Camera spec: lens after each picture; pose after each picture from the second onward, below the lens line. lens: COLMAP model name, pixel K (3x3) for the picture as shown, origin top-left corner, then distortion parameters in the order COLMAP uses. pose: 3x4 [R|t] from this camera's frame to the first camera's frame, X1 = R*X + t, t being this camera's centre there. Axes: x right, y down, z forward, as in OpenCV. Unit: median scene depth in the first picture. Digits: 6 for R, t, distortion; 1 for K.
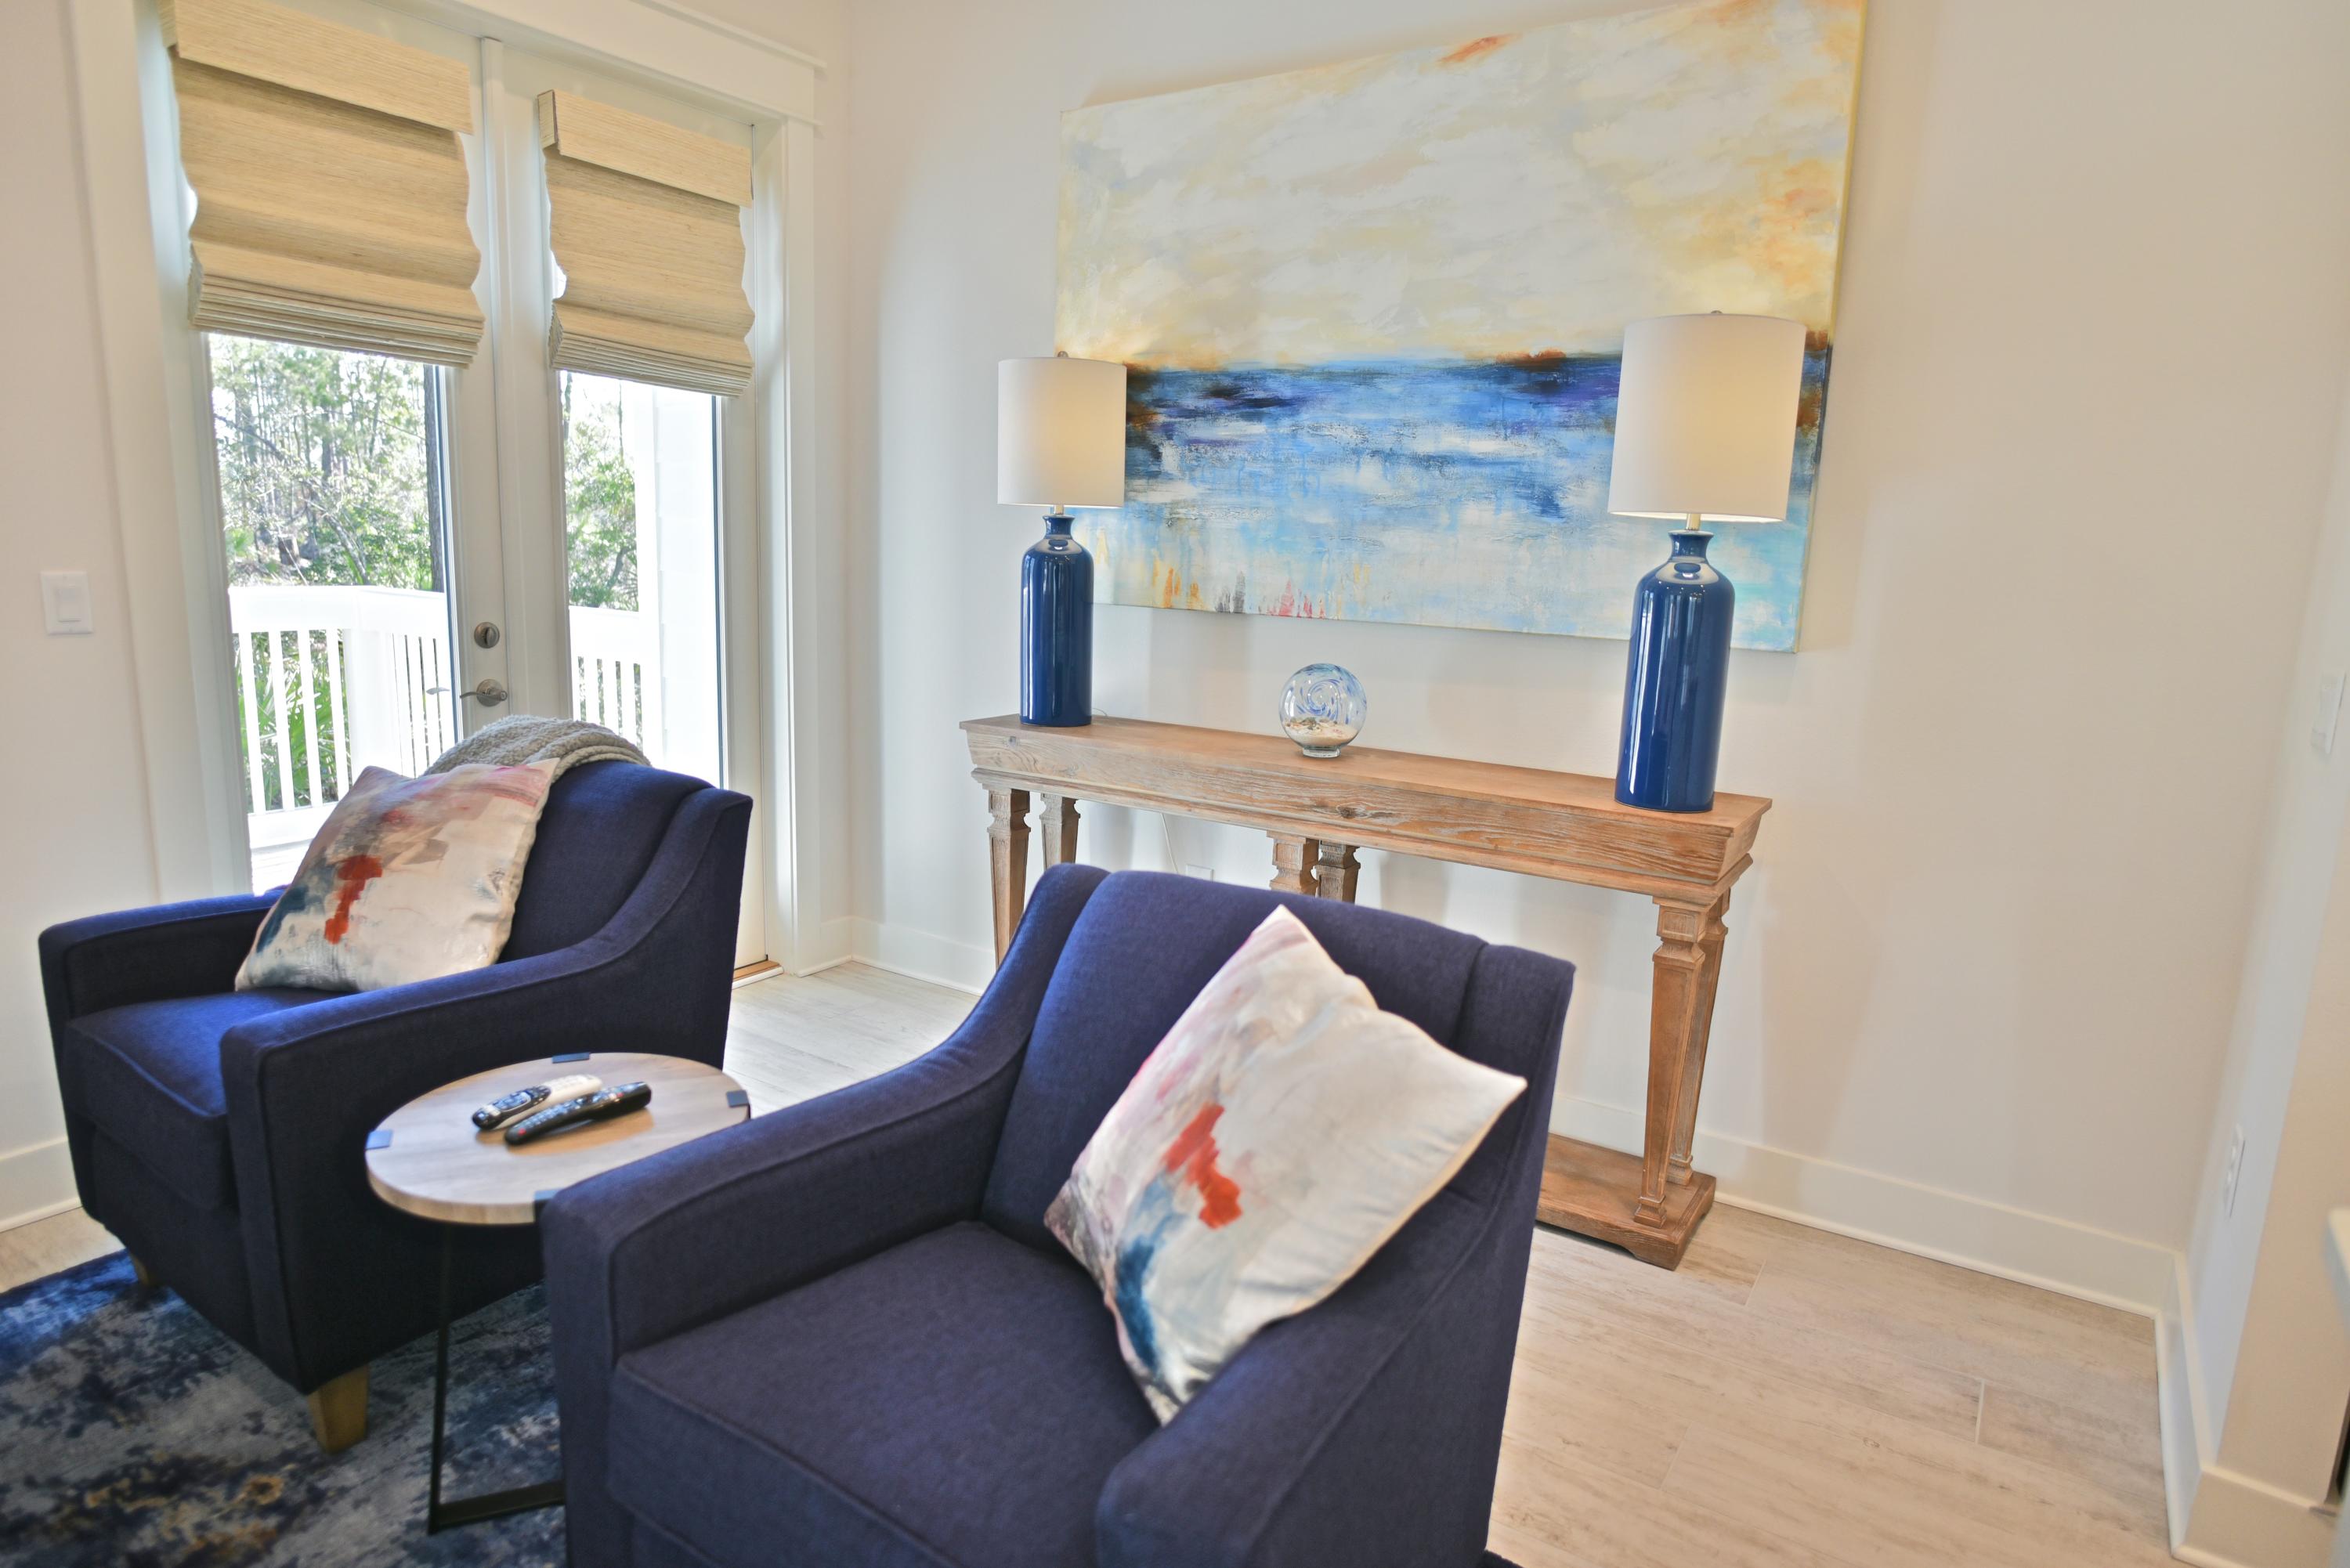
lens RADIAL K [[1353.9, 0, 1169.4], [0, 1353.9, 784.1], [0, 0, 1]] dist [-0.038410, 0.015699]
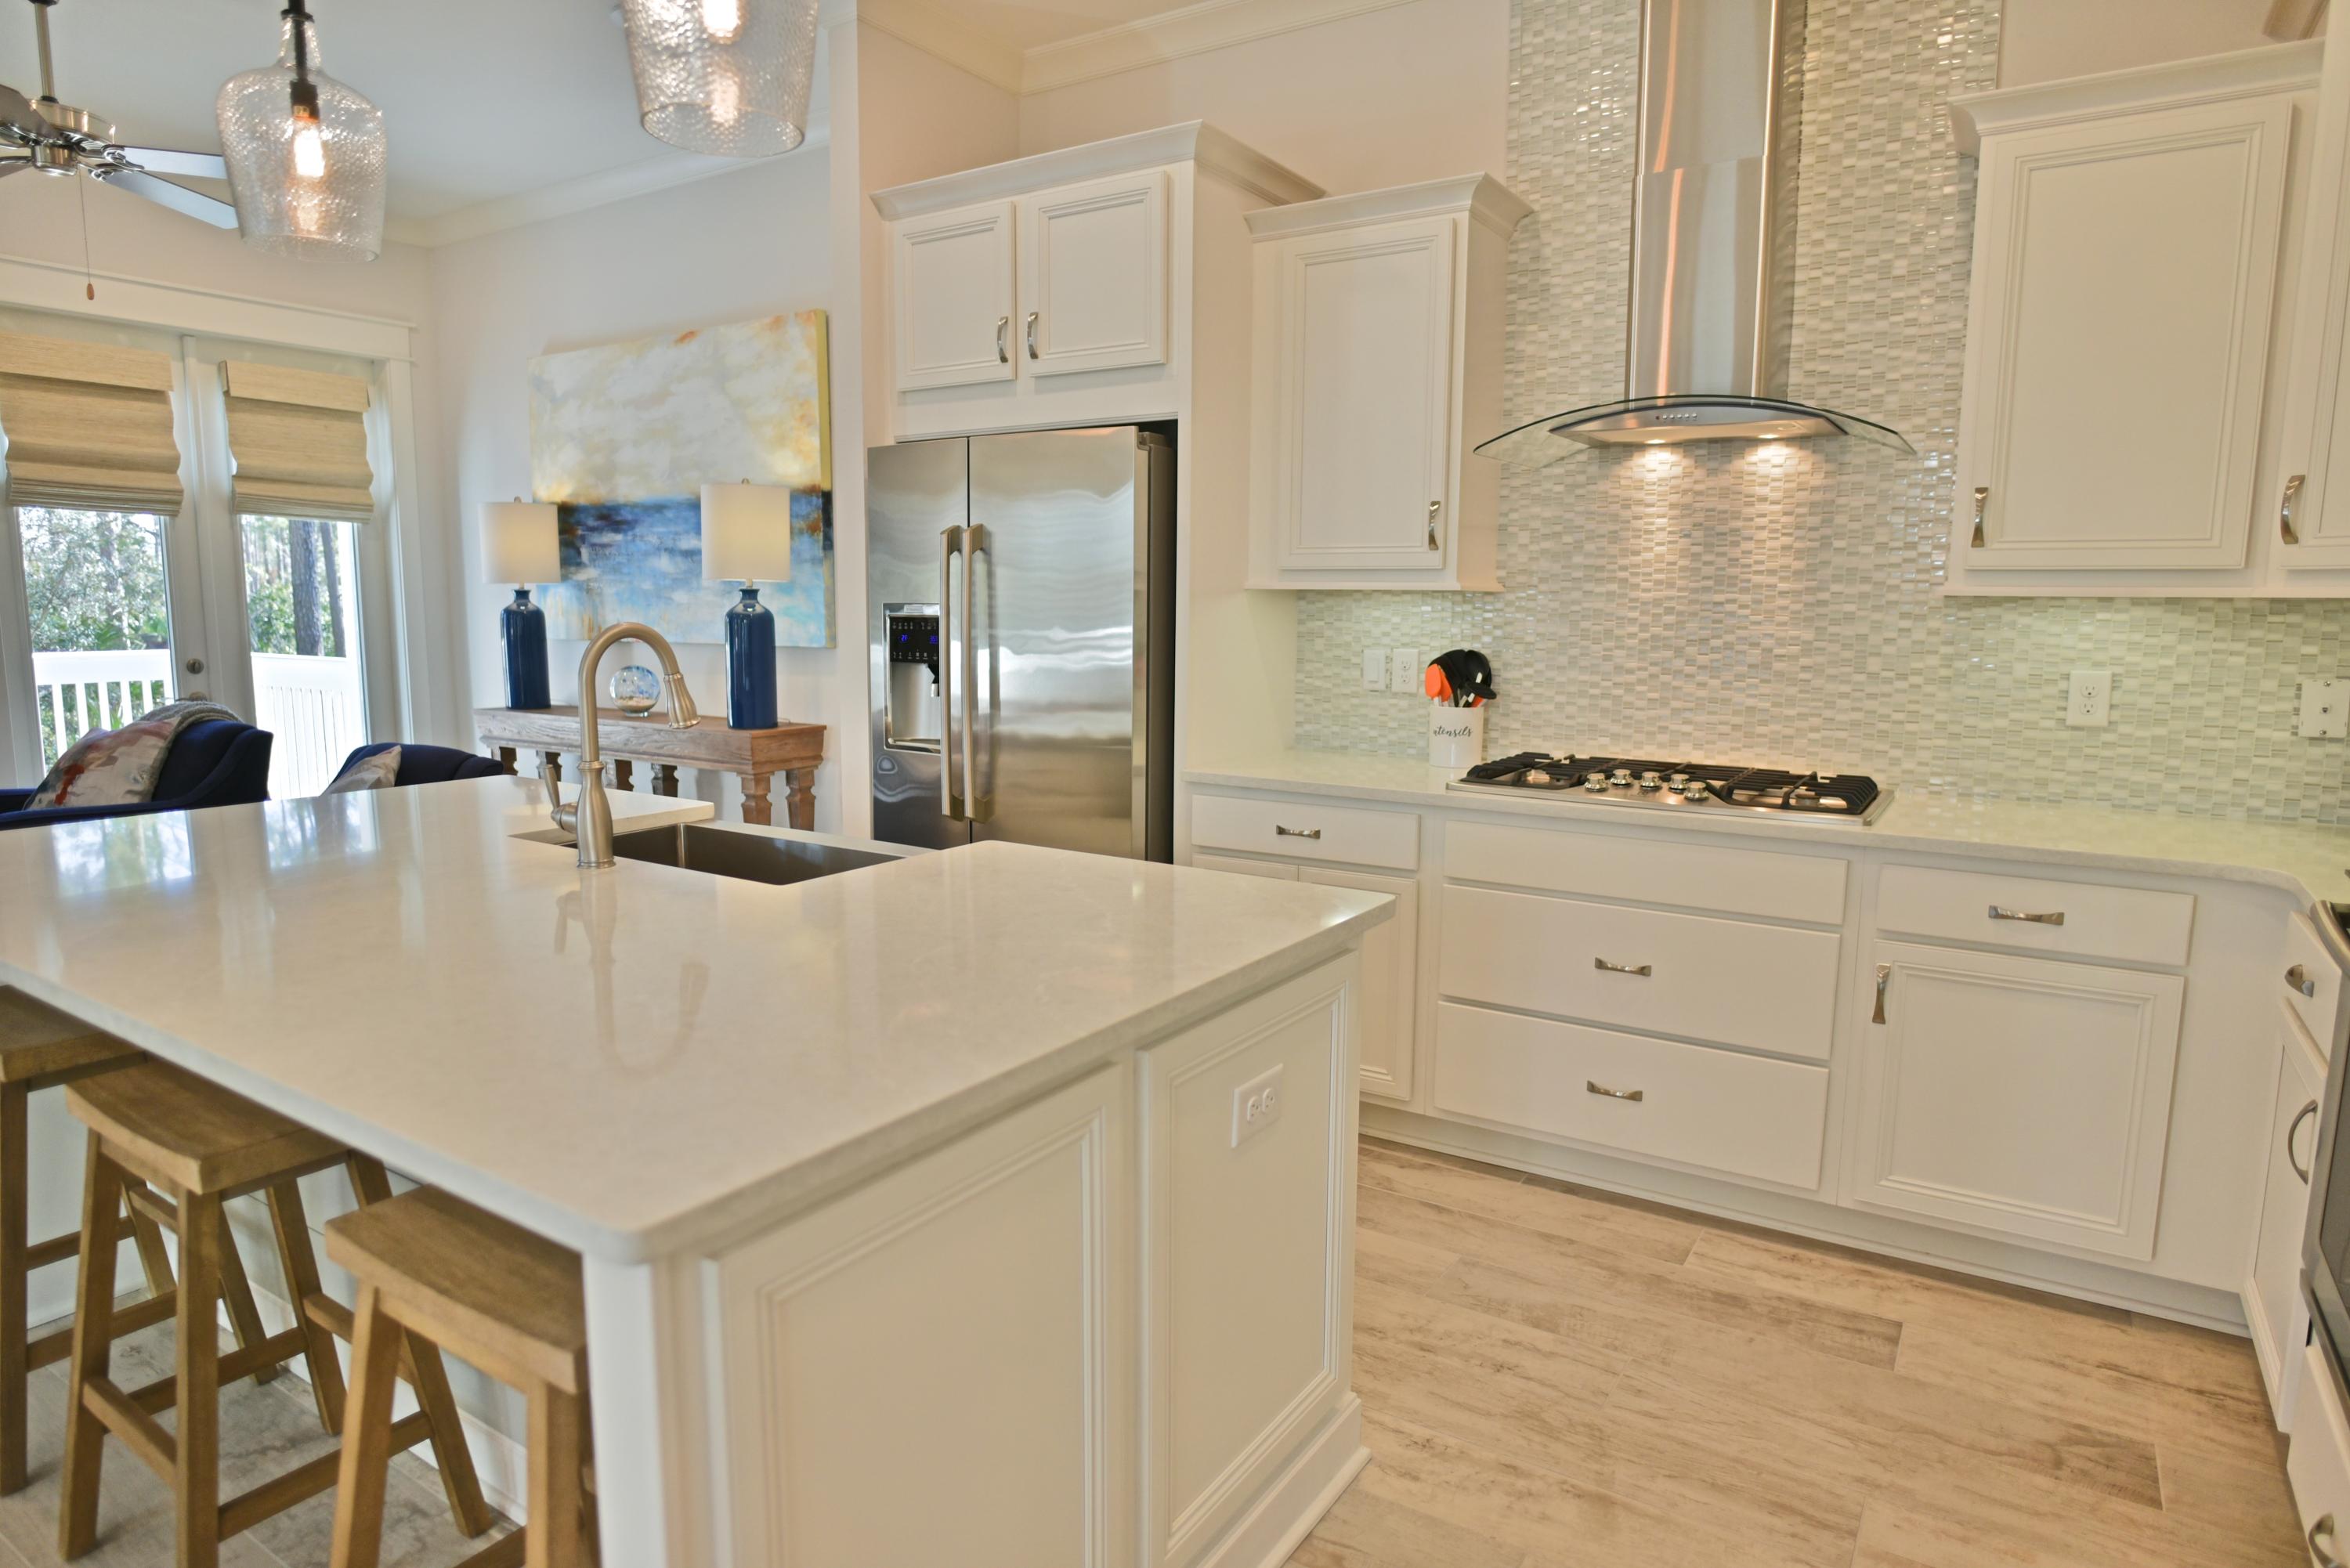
lens RADIAL K [[1353.9, 0, 1172.4], [0, 1353.9, 784.9], [0, 0, 1]] dist [-0.038410, 0.015699]
pose [[0.999540, -0.028838, 0.009406, 0.902026], [0.029238, 0.998531, -0.045613, 0.193510], [-0.008077, 0.045867, 0.998915, -0.893363]]
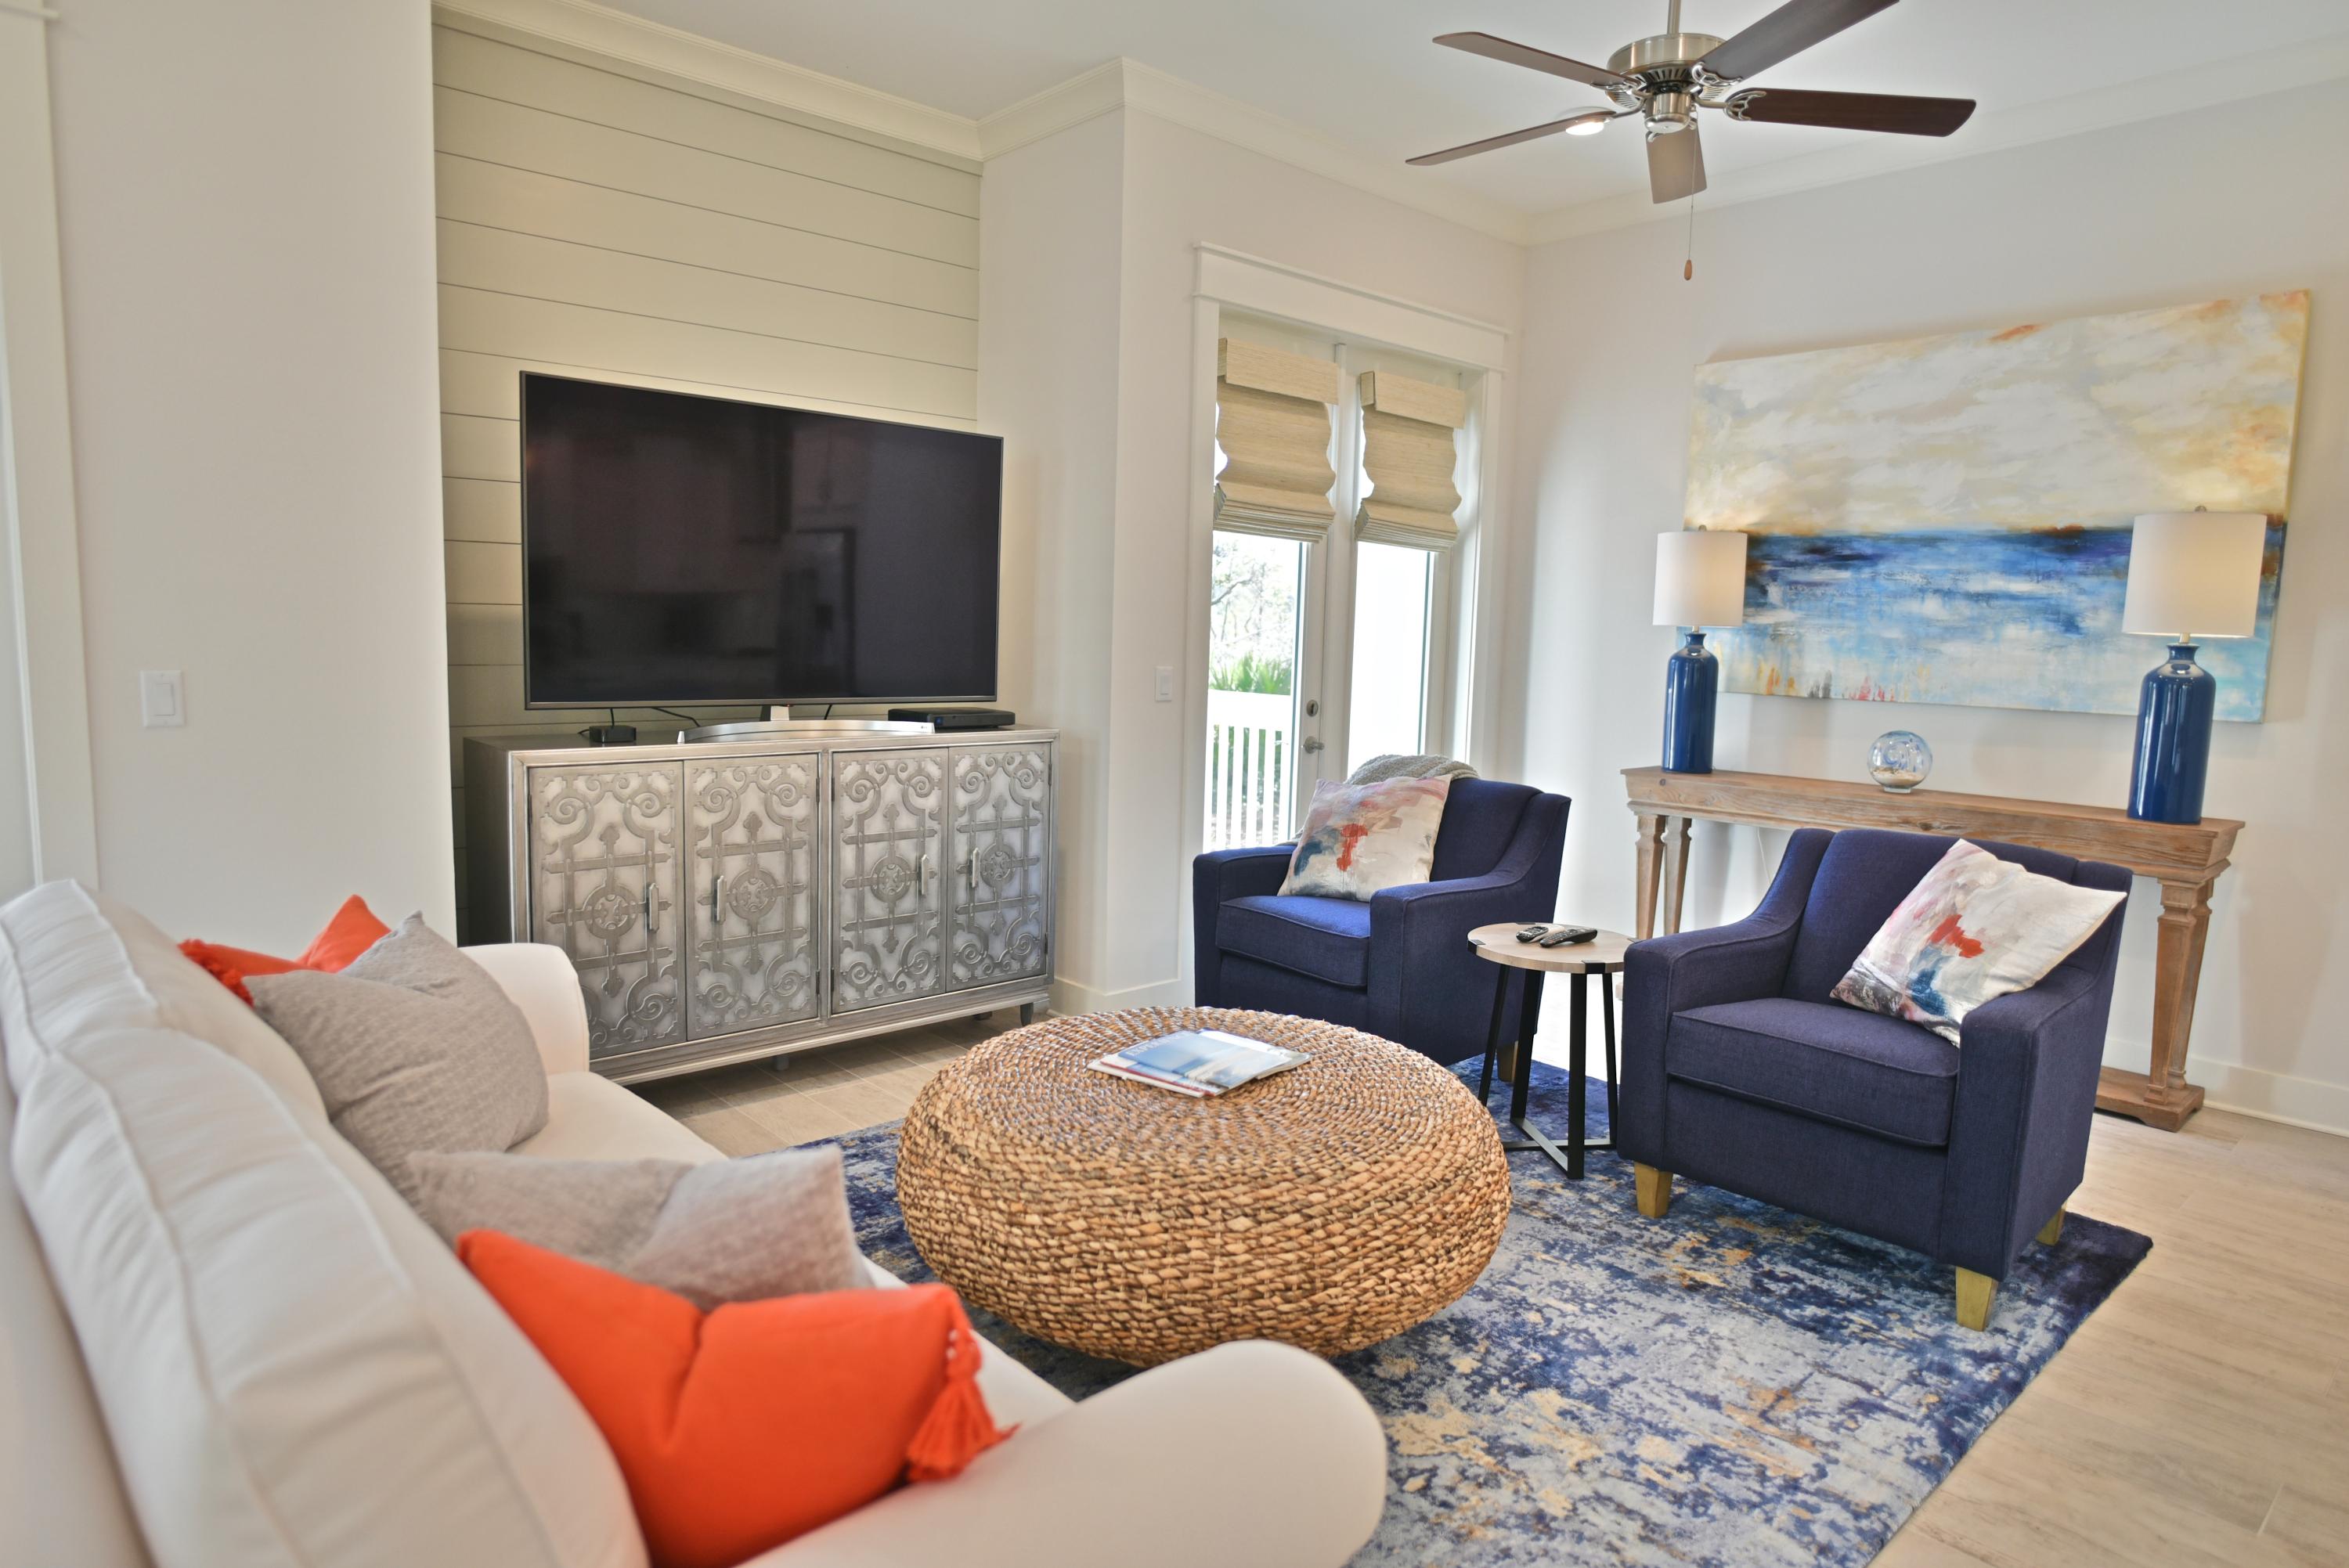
lens RADIAL K [[1353.3, 0, 1175.7], [0, 1353.3, 789.3], [0, 0, 1]] dist [-0.038410, 0.015699]
pose [[0.969195, 0.020103, -0.245473, -0.331880], [-0.037578, 0.997064, -0.066712, 0.117021], [0.243411, 0.073881, 0.967105, -0.698820]]
